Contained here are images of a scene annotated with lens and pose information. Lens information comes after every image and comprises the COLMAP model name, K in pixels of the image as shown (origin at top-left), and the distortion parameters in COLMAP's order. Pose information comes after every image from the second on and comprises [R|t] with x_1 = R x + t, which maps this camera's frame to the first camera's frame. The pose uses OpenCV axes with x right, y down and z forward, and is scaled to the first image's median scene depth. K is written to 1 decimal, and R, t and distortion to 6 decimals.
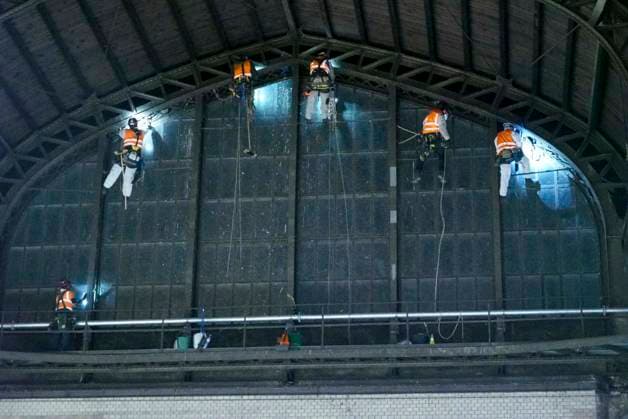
lens RADIAL K [[1545.6, 0, 308.6], [0, 1545.6, 213.2], [0, 0, 1]] dist [-0.033513, 0.000000]
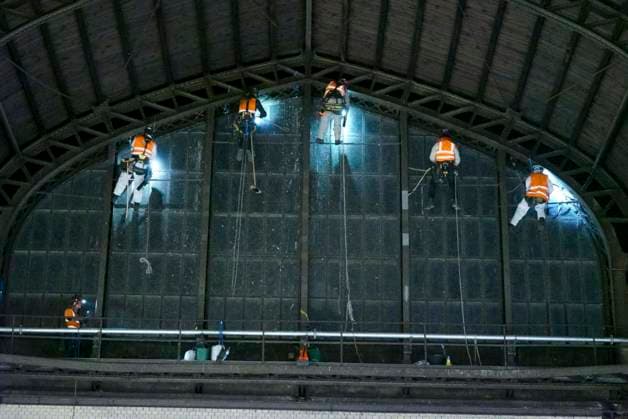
lens RADIAL K [[1476.7, 0, 286.6], [0, 1476.7, 212.9], [0, 0, 1]] dist [0.004714, 0.000000]
pose [[0.989347, 0.054211, 0.135110, -0.157219], [-0.051480, 0.998395, -0.023623, 0.012045], [-0.136173, 0.016416, 0.990549, 0.044253]]
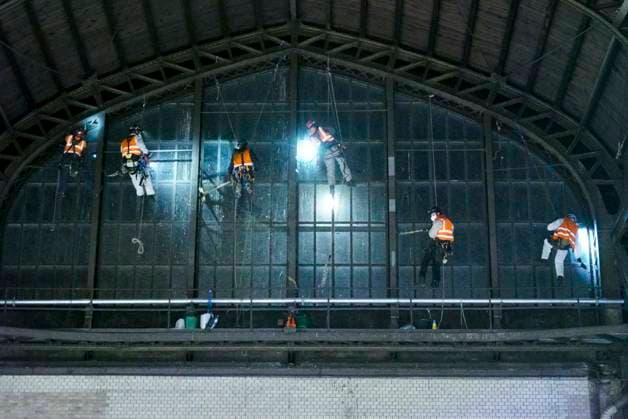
lens RADIAL K [[1476.7, 0, 288.0], [0, 1476.7, 211.1], [0, 0, 1]] dist [0.004714, 0.000000]
pose [[0.993215, 0.031073, 0.112065, -0.125837], [-0.031675, 0.999492, 0.003591, 0.004827], [-0.111896, -0.007116, 0.993694, 0.028339]]
